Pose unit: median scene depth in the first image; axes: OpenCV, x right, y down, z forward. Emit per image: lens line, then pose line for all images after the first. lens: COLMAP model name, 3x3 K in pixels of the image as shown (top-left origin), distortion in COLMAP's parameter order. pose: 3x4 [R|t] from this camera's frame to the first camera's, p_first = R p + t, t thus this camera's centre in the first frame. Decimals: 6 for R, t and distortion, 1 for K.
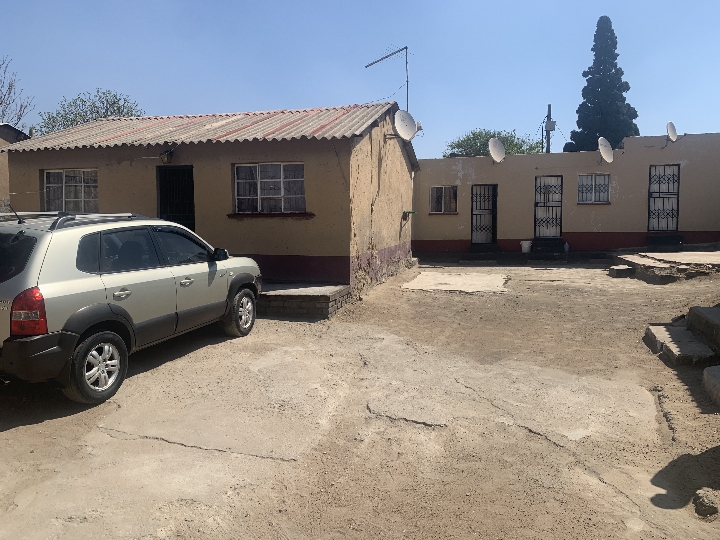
lens RADIAL K [[540.9, 0, 354.1], [0, 540.9, 266.8], [0, 0, 1]] dist [0.076085, -0.115021]
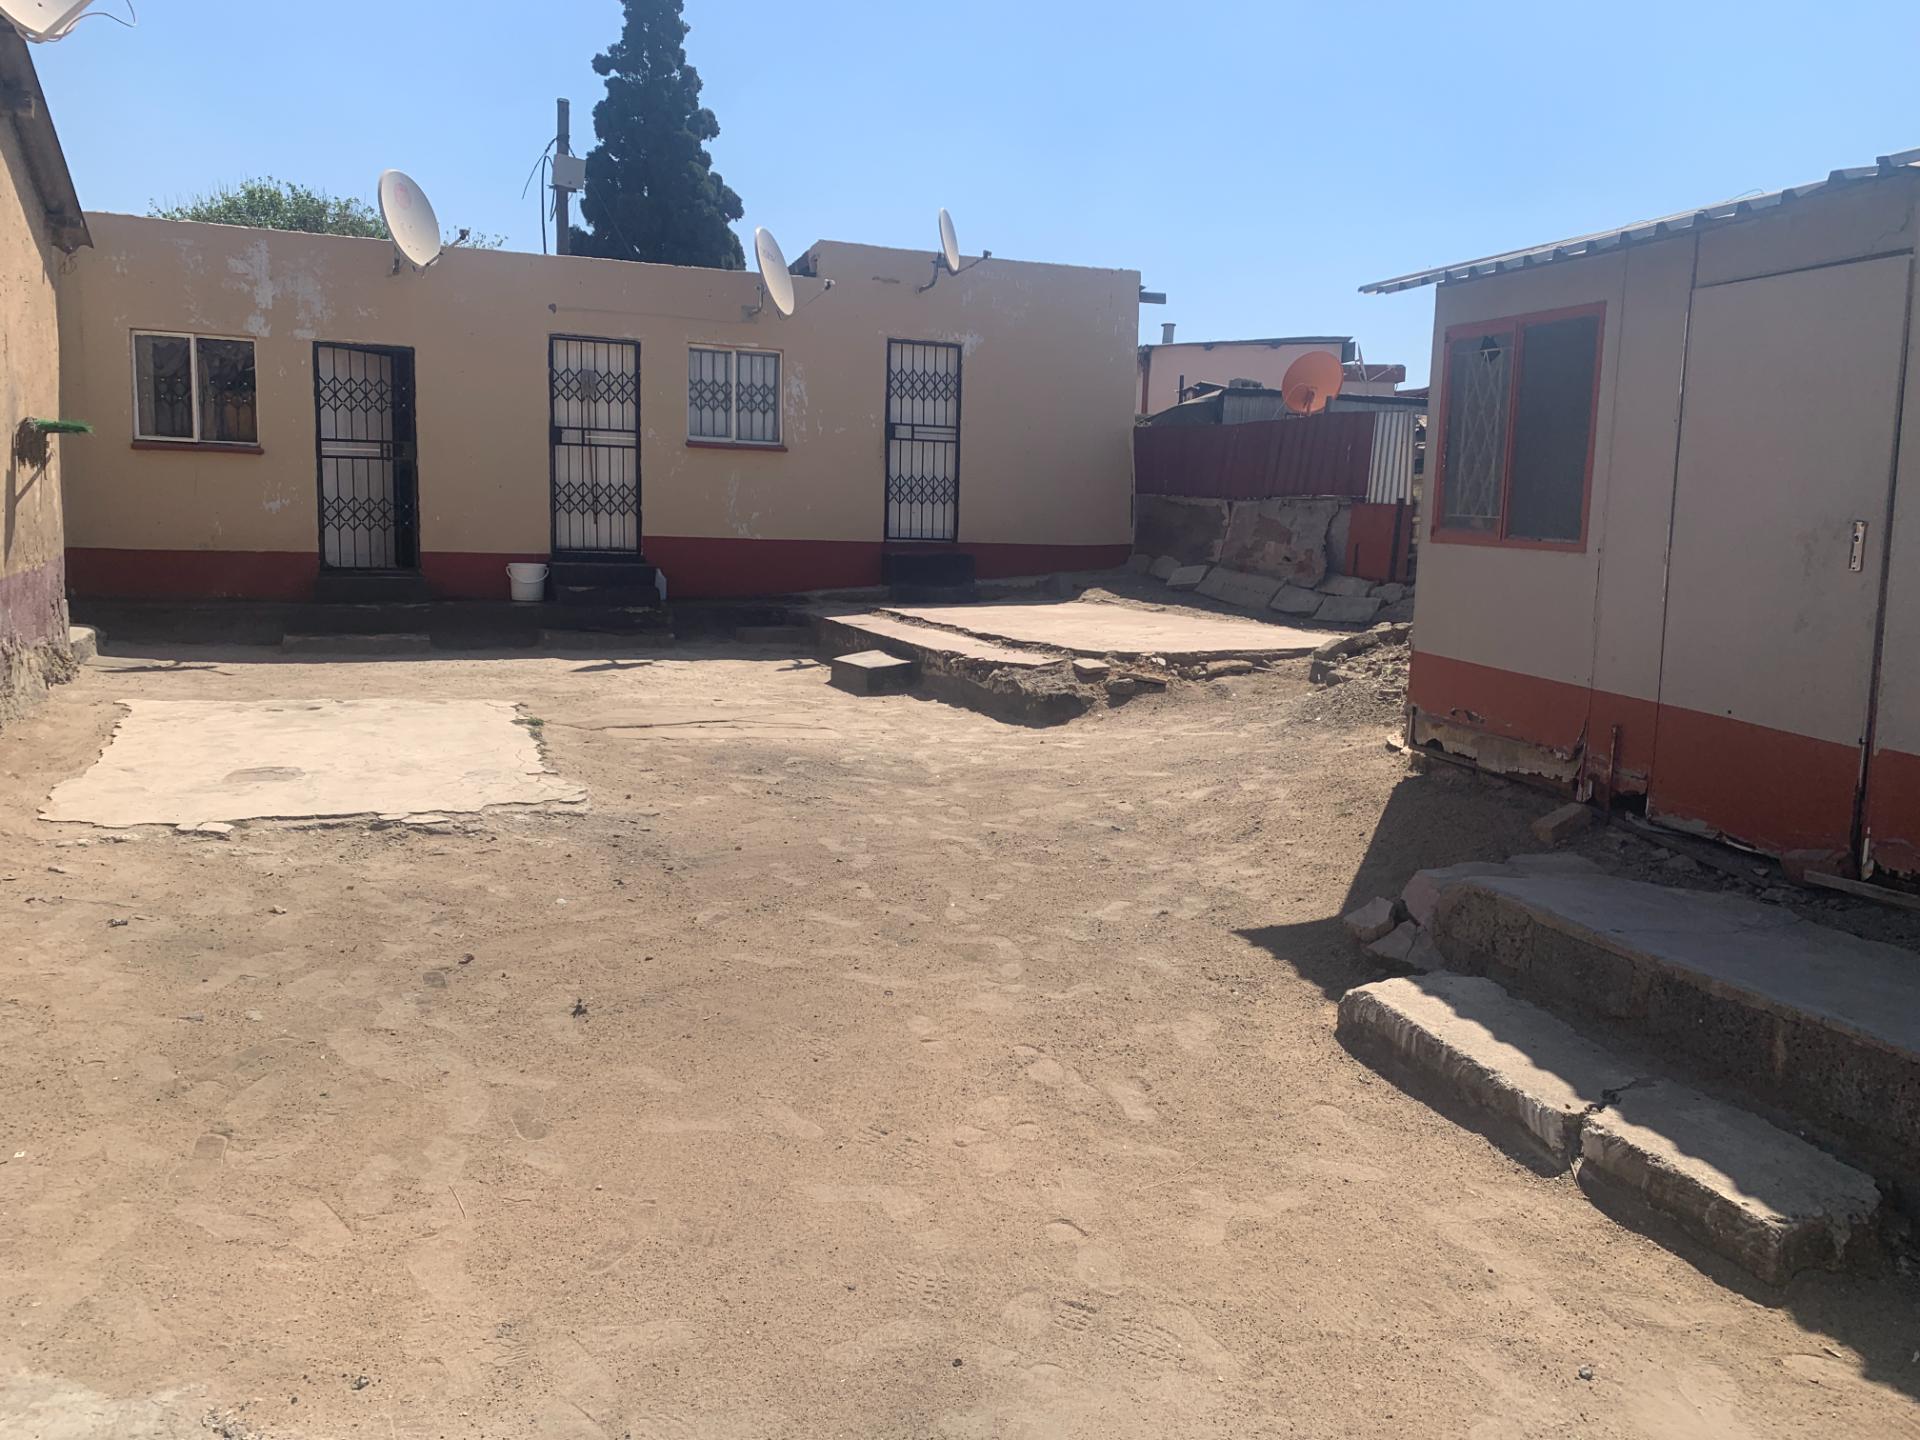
lens RADIAL K [[1442.3, 0, 944.4], [0, 1442.3, 711.4], [0, 0, 1]] dist [0.076085, -0.115021]
pose [[0.785914, -0.051332, 0.616201, 0.036757], [0.009346, 0.997421, 0.071168, -0.054952], [-0.618265, -0.050173, 0.784367, 0.674568]]
